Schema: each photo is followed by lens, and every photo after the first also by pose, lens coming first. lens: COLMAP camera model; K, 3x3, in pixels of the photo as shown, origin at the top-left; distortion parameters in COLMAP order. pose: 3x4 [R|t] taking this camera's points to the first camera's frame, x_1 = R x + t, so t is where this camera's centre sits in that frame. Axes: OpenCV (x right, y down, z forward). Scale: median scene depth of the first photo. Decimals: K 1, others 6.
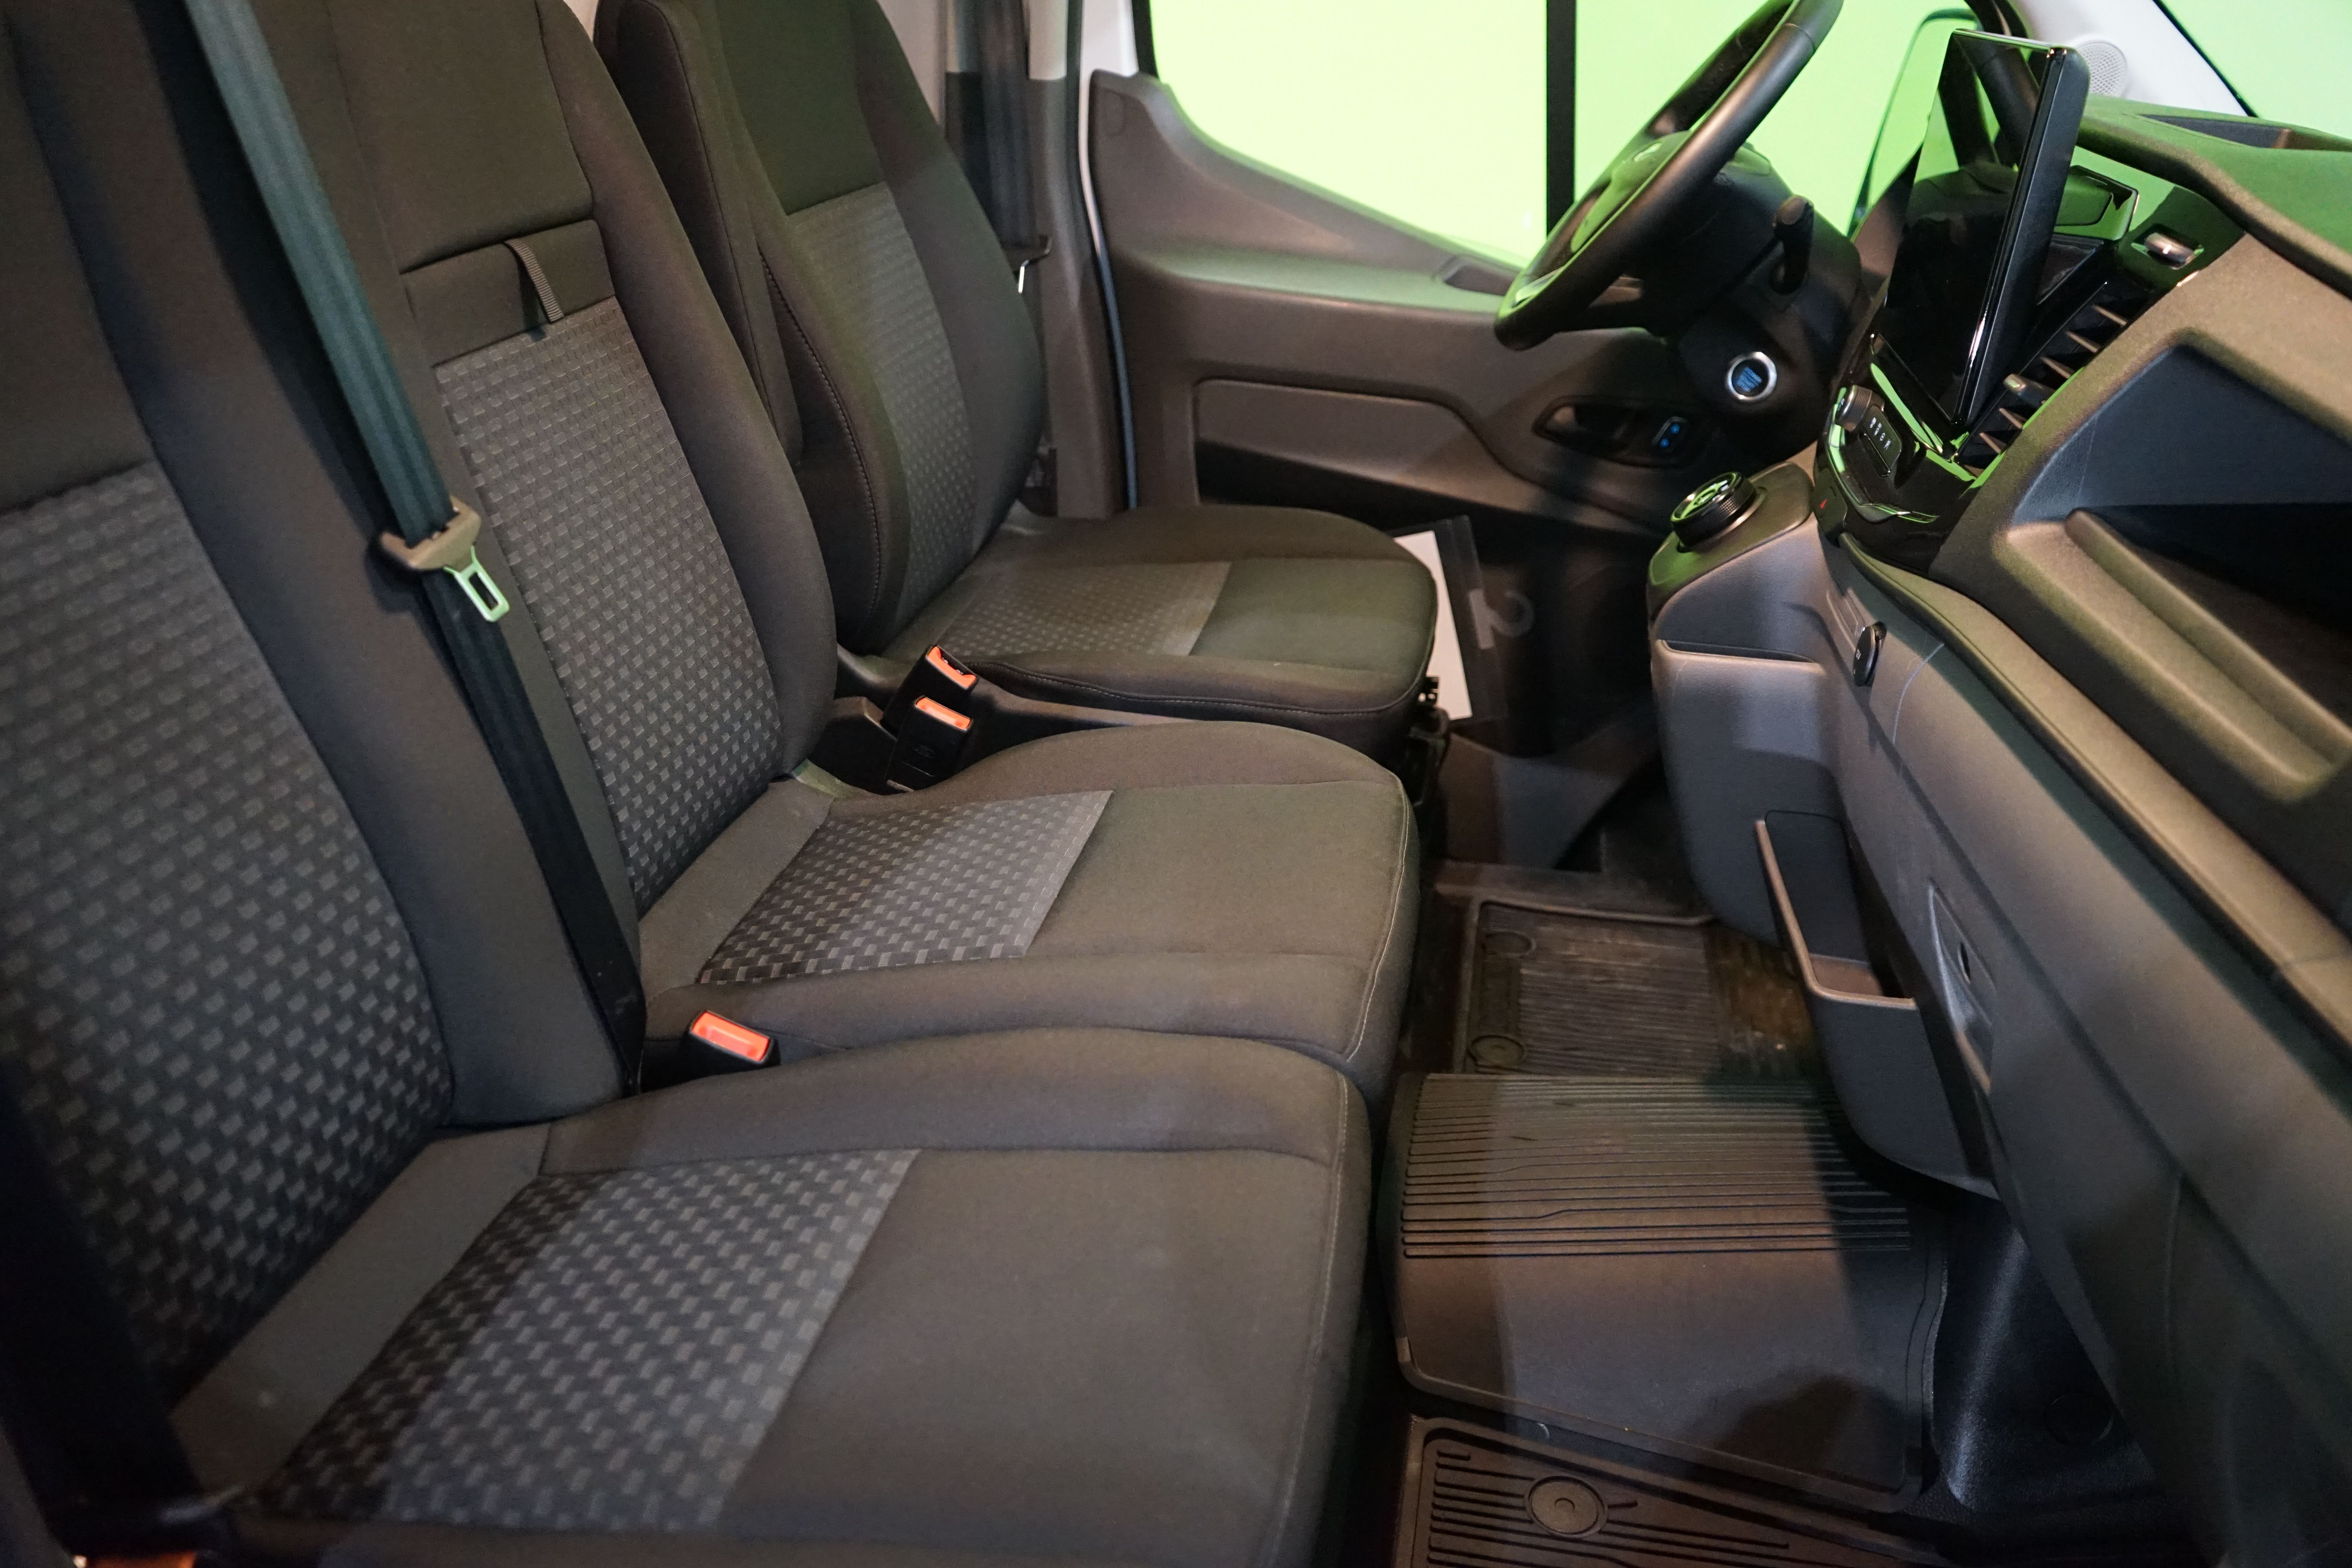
lens RADIAL K [[1902.4, 0, 1176.0], [0, 1902.4, 784.0], [0, 0, 1]] dist [0.001079, -0.001329]
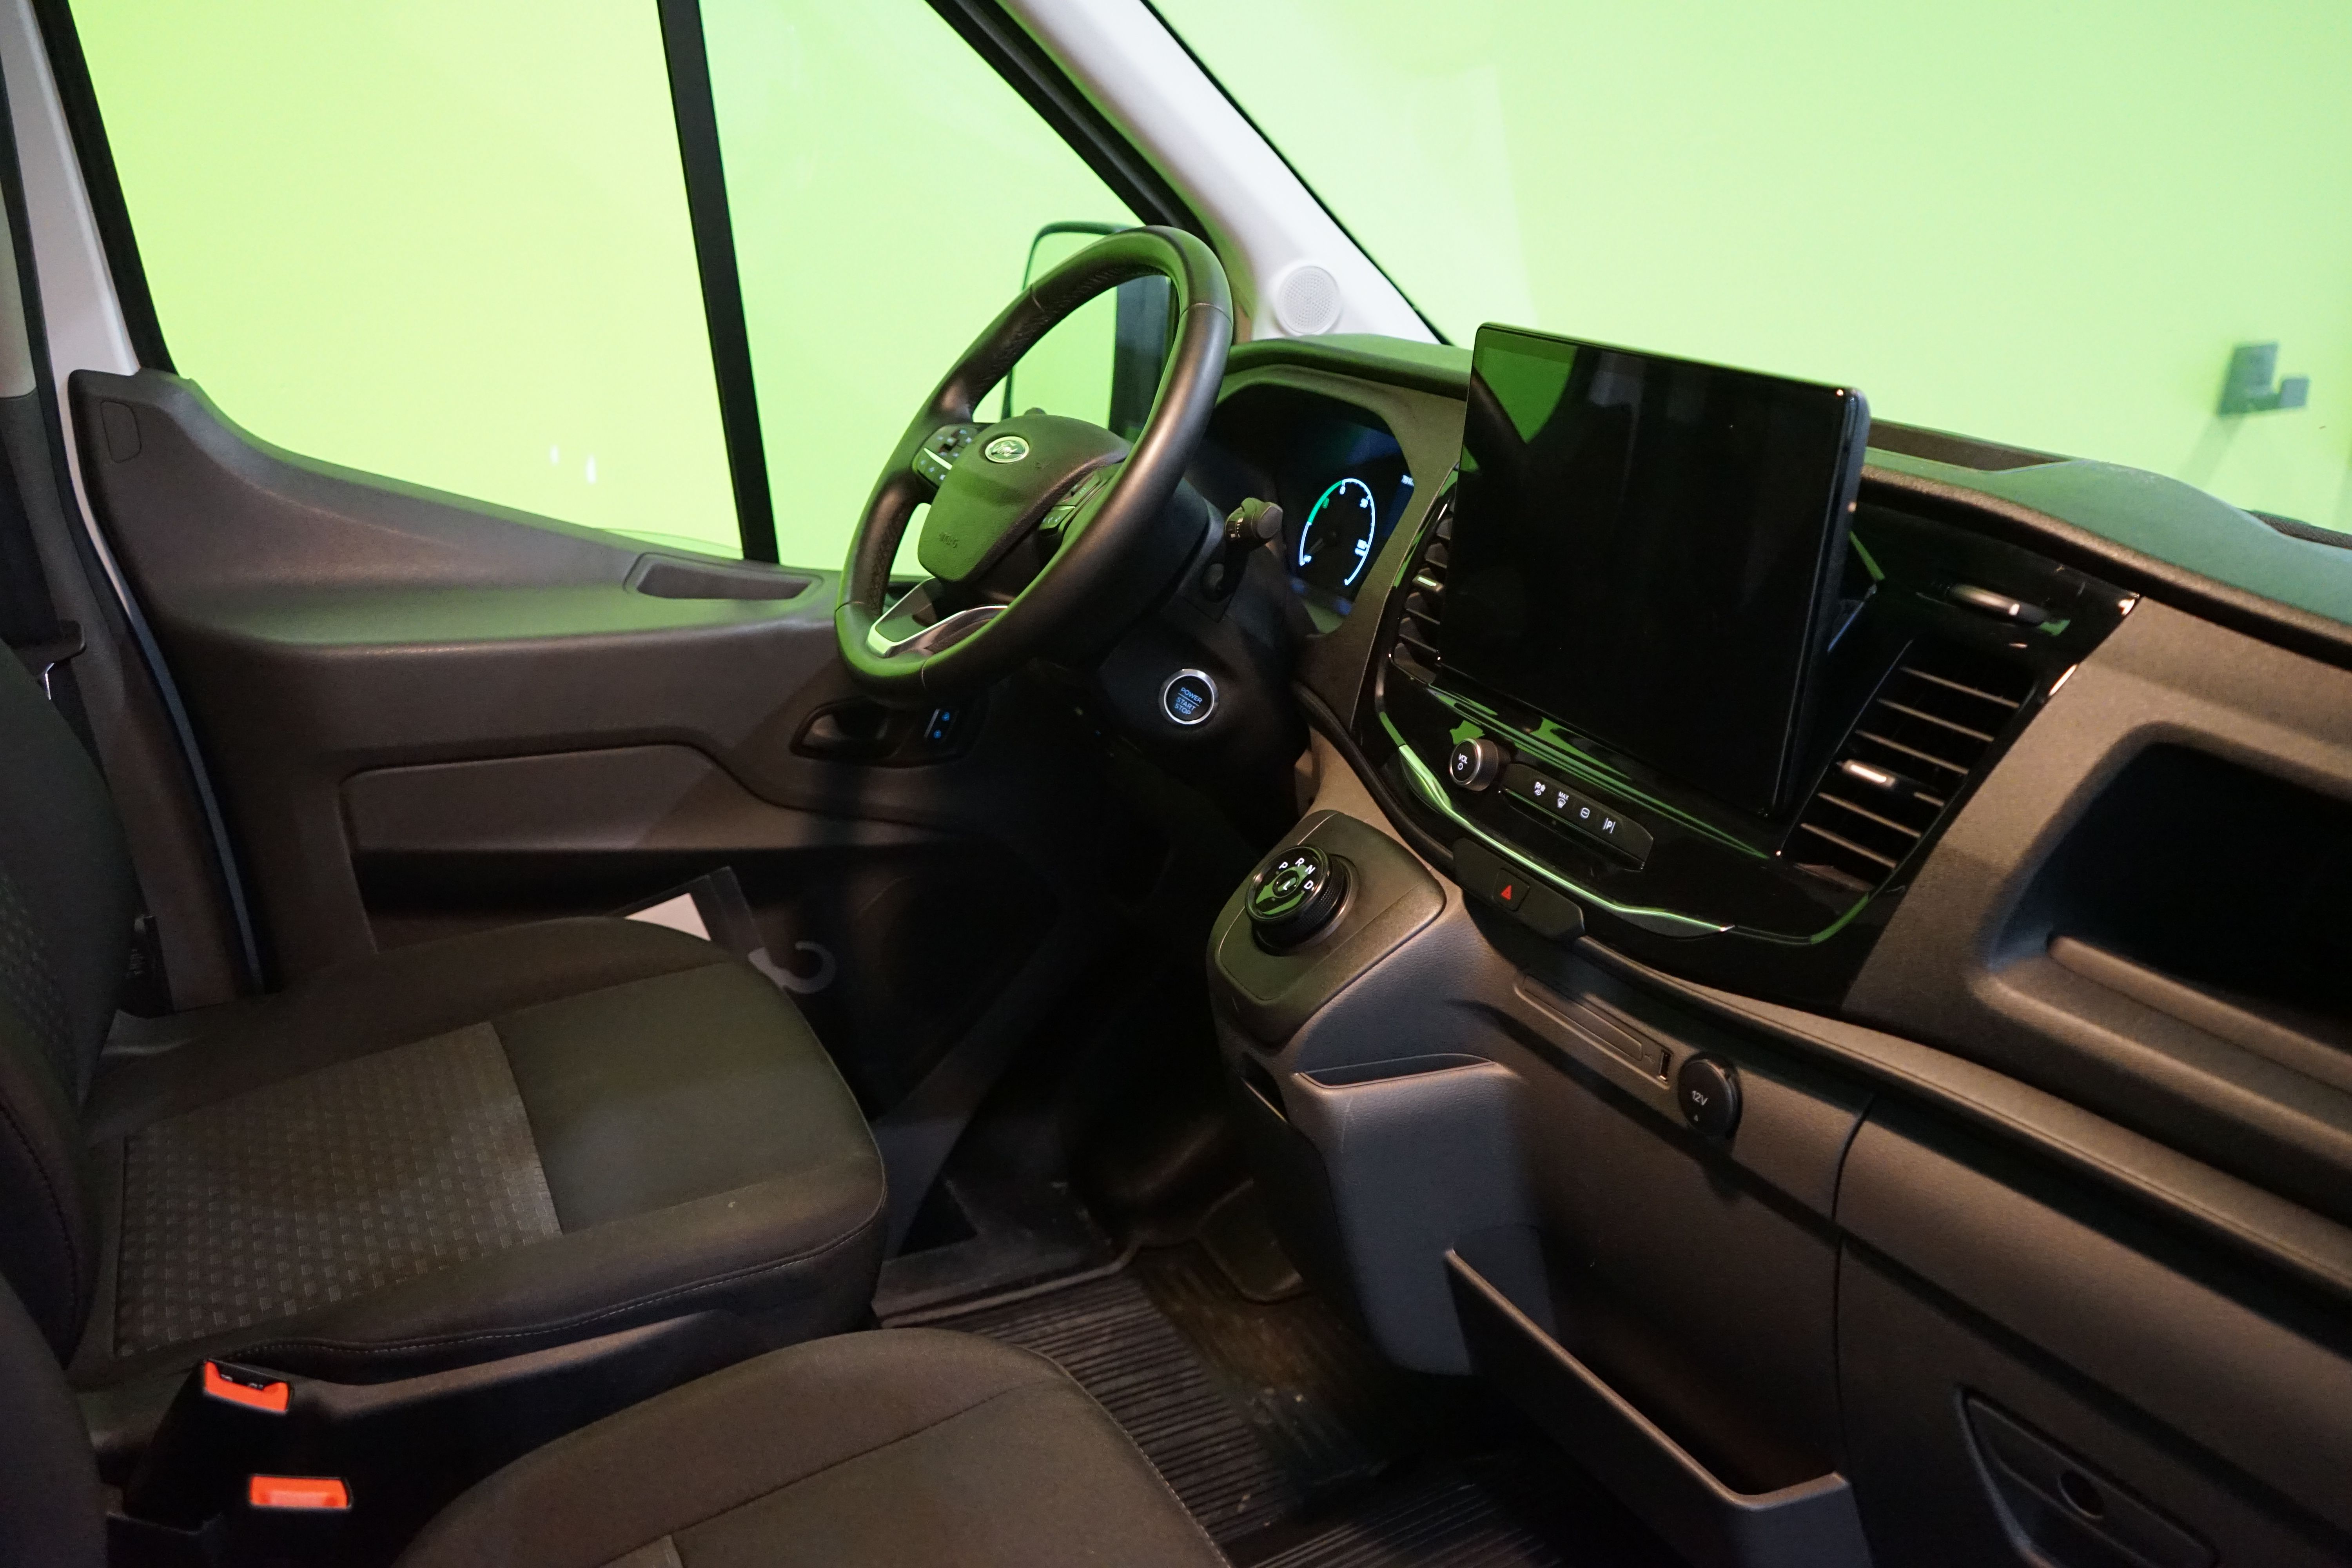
lens RADIAL K [[1902.4, 0, 1176.0], [0, 1902.4, 784.0], [0, 0, 1]] dist [0.001079, -0.001329]
pose [[0.805402, -0.212968, 0.553147, -0.136590], [0.243918, 0.969626, 0.018163, -0.147572], [-0.540214, 0.120294, 0.832886, 0.230976]]
